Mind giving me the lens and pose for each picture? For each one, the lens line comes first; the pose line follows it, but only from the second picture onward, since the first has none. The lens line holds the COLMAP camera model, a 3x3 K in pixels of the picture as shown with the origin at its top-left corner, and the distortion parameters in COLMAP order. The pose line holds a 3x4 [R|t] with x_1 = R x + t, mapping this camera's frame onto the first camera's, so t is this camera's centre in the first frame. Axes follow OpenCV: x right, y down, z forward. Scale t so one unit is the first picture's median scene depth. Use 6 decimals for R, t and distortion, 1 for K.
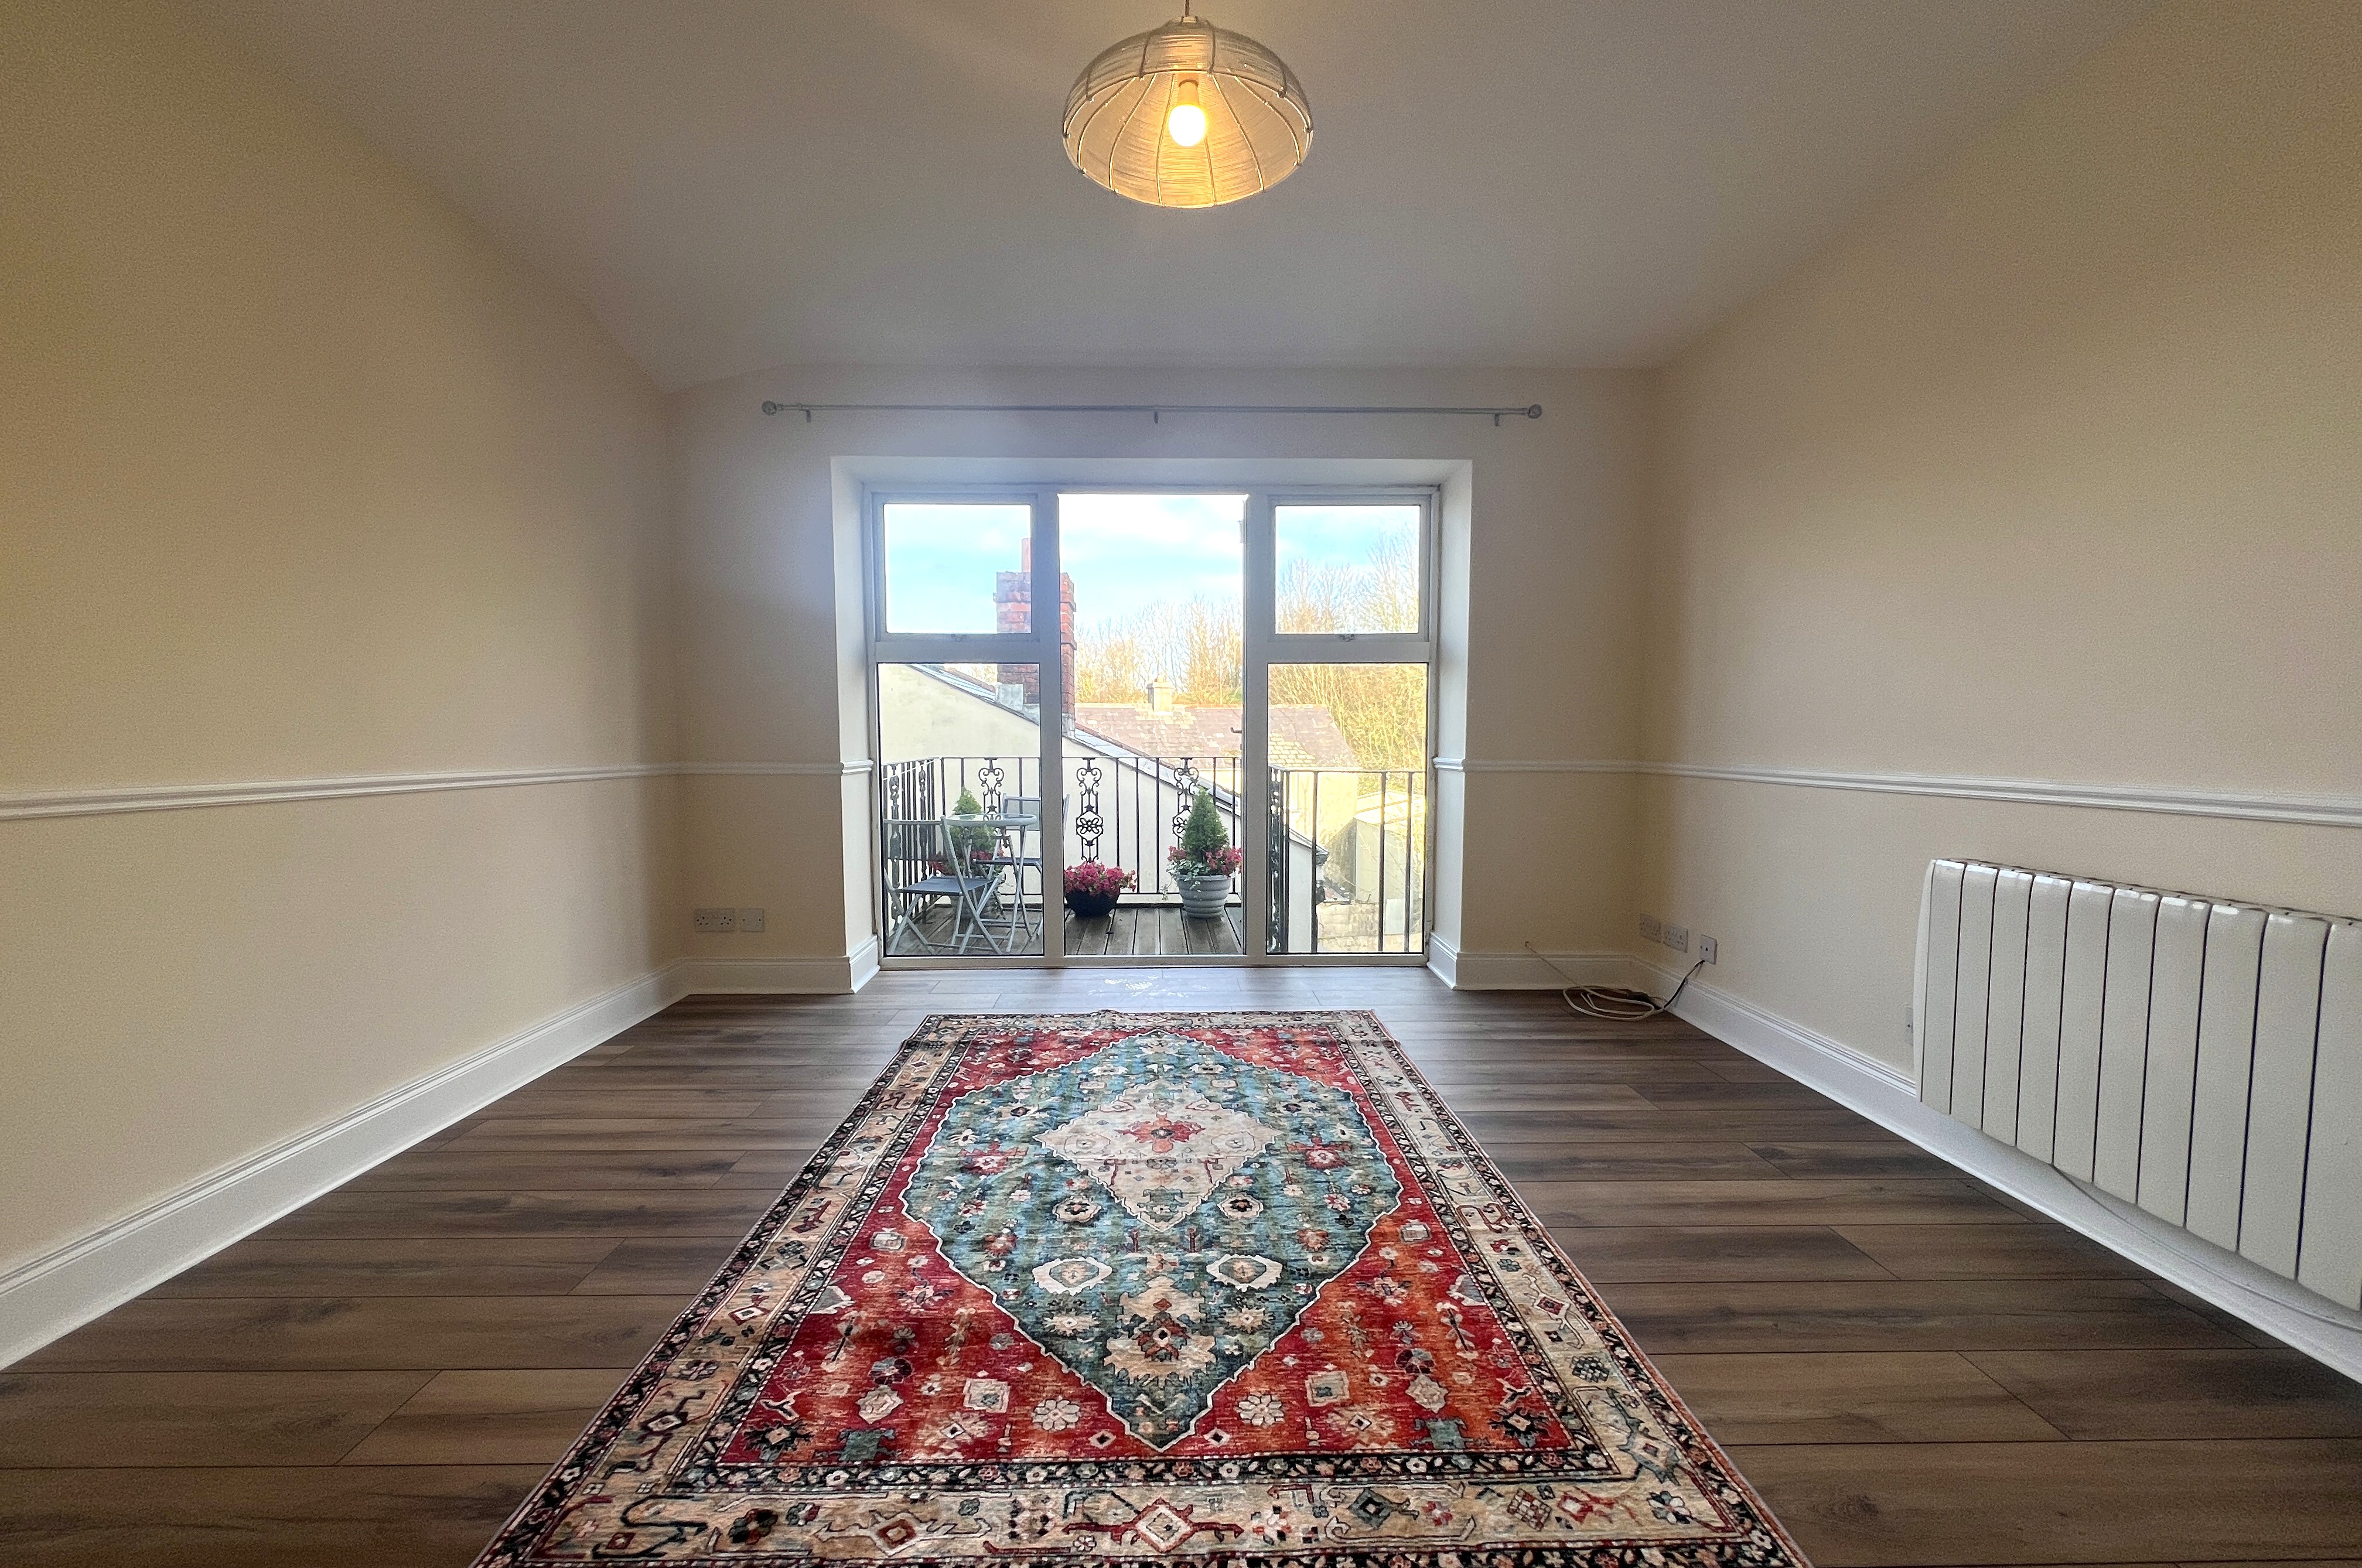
lens RADIAL K [[939.1, 0, 1176.1], [0, 939.1, 800.3], [0, 0, 1]] dist [-0.010691, 0.000045]
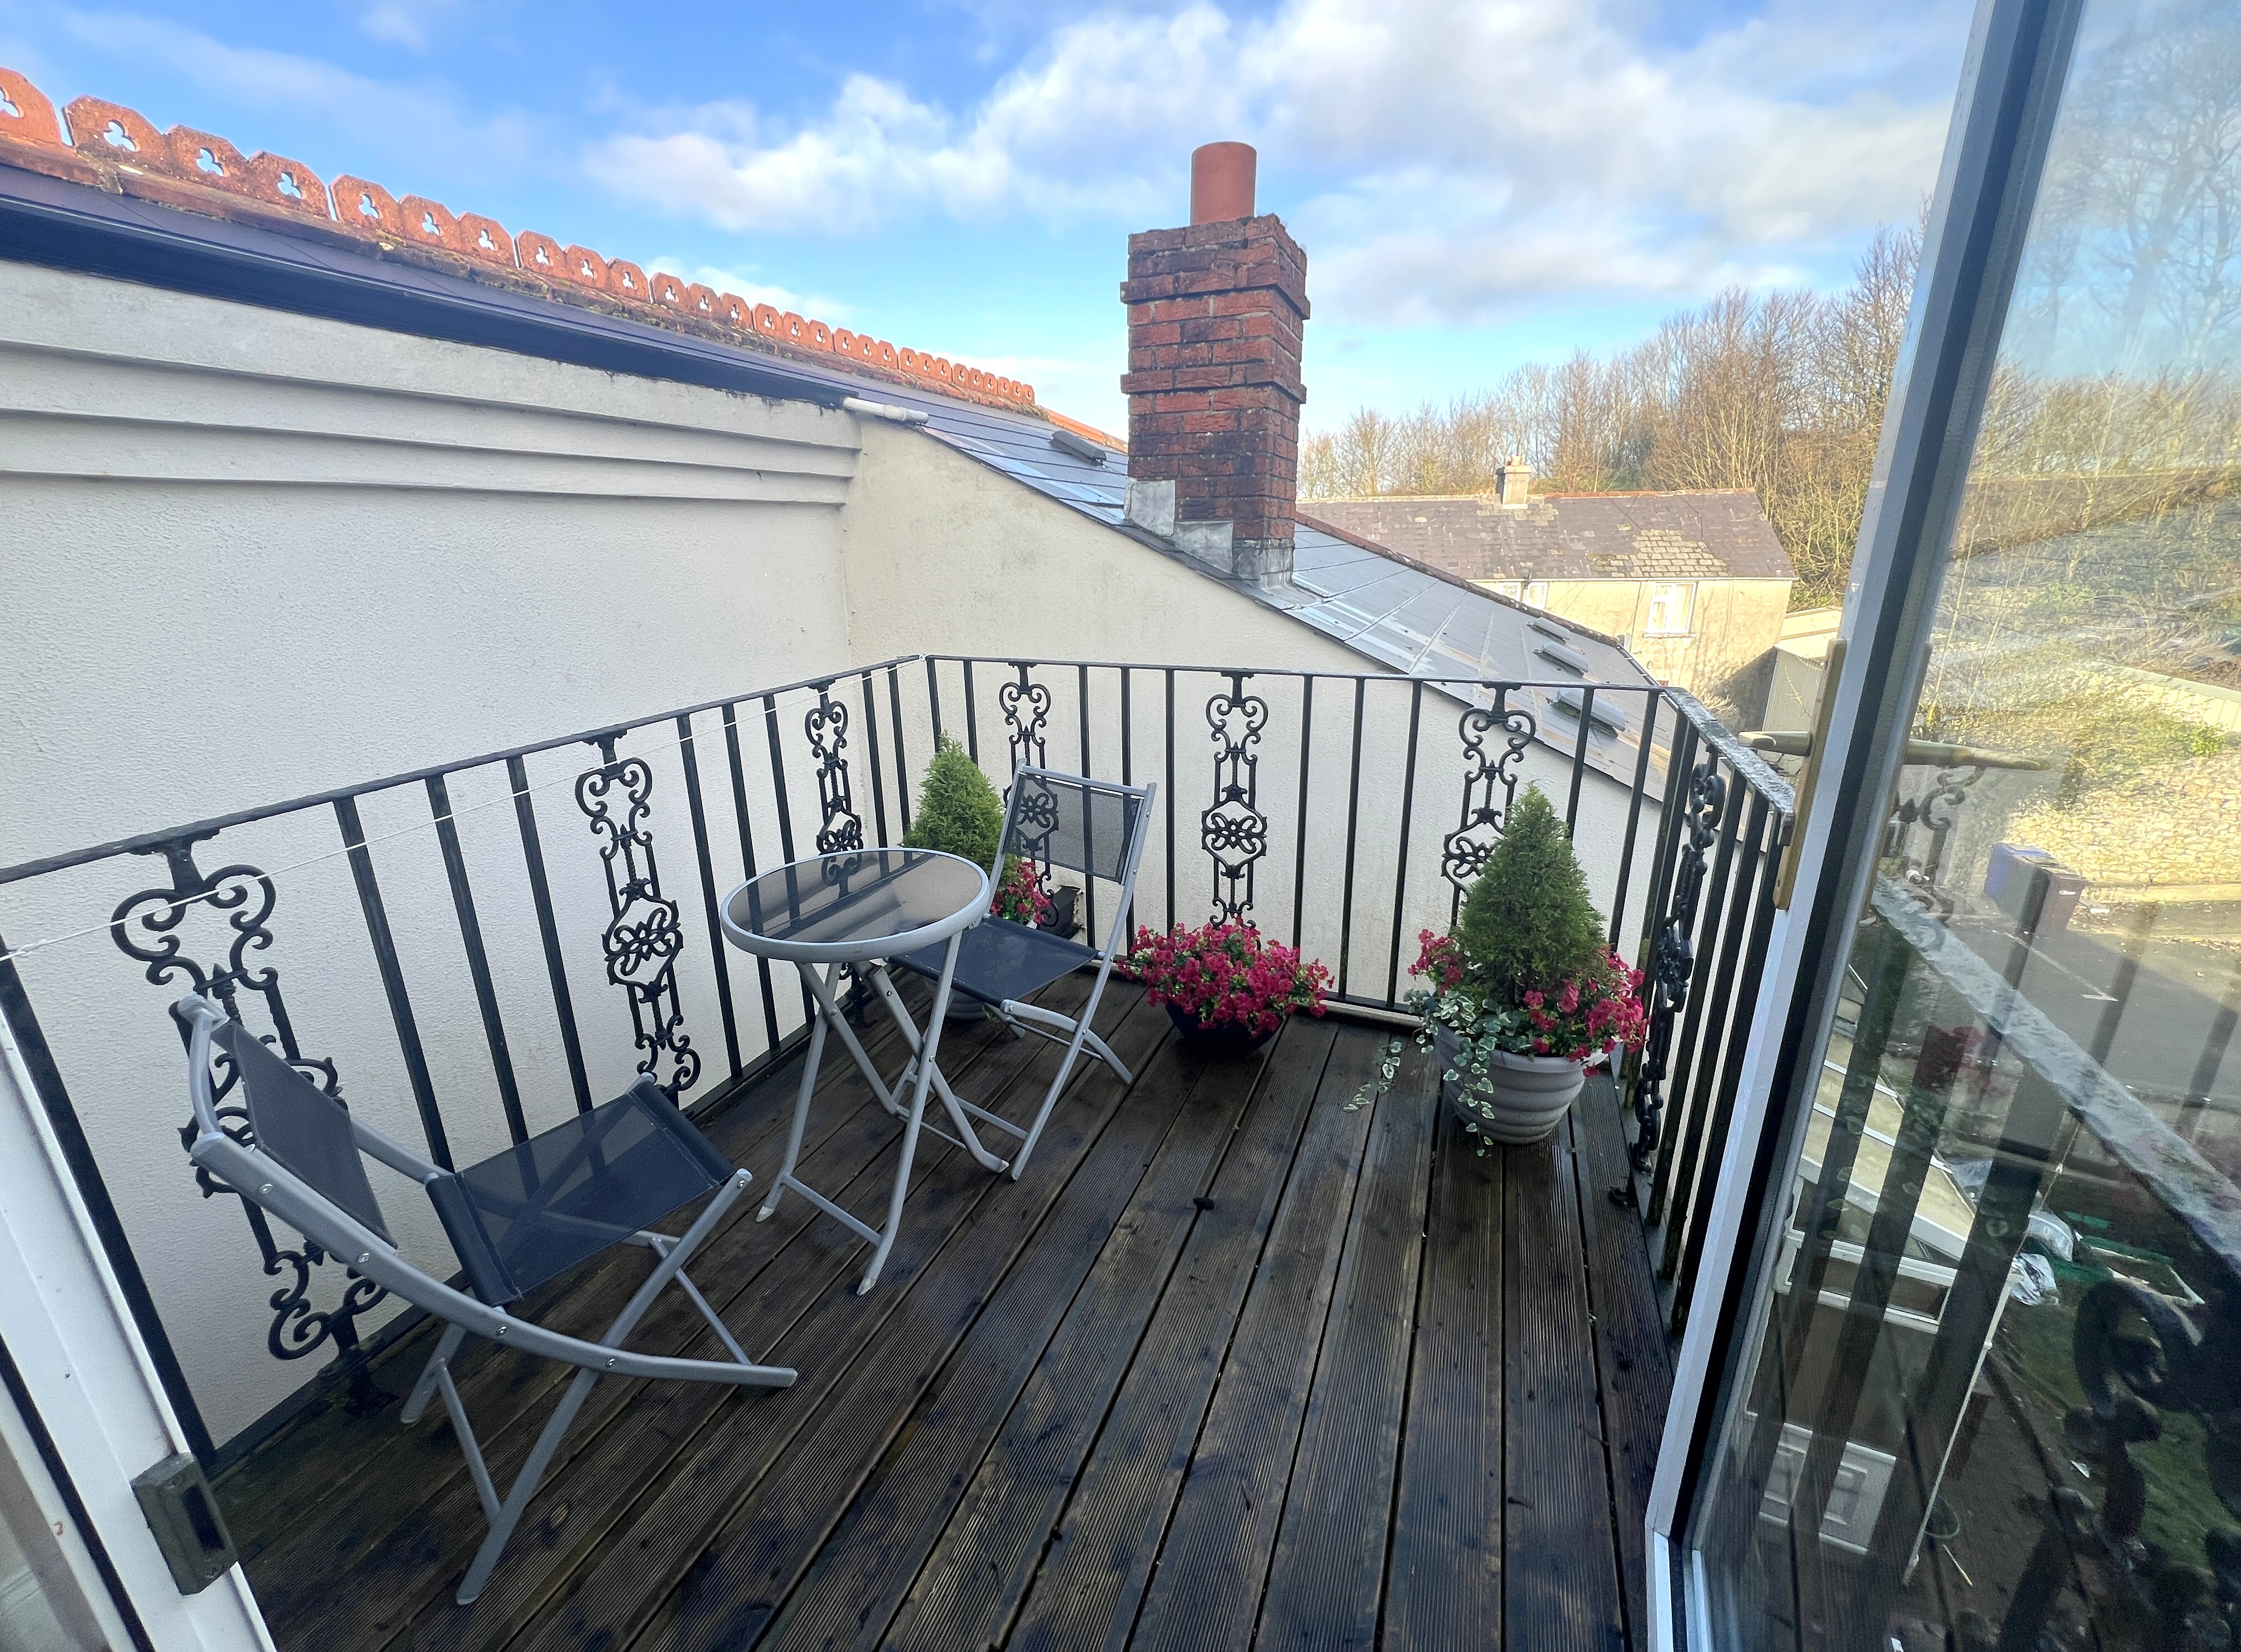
lens RADIAL K [[896.0, 0, 1117.3], [0, 896.0, 811.2], [0, 0, 1]] dist [-0.013509, -0.000100]
pose [[0.913479, 0.103468, -0.393511, 0.013722], [-0.008764, 0.971907, 0.235204, -0.065716], [0.406792, -0.211405, 0.888723, 0.545633]]
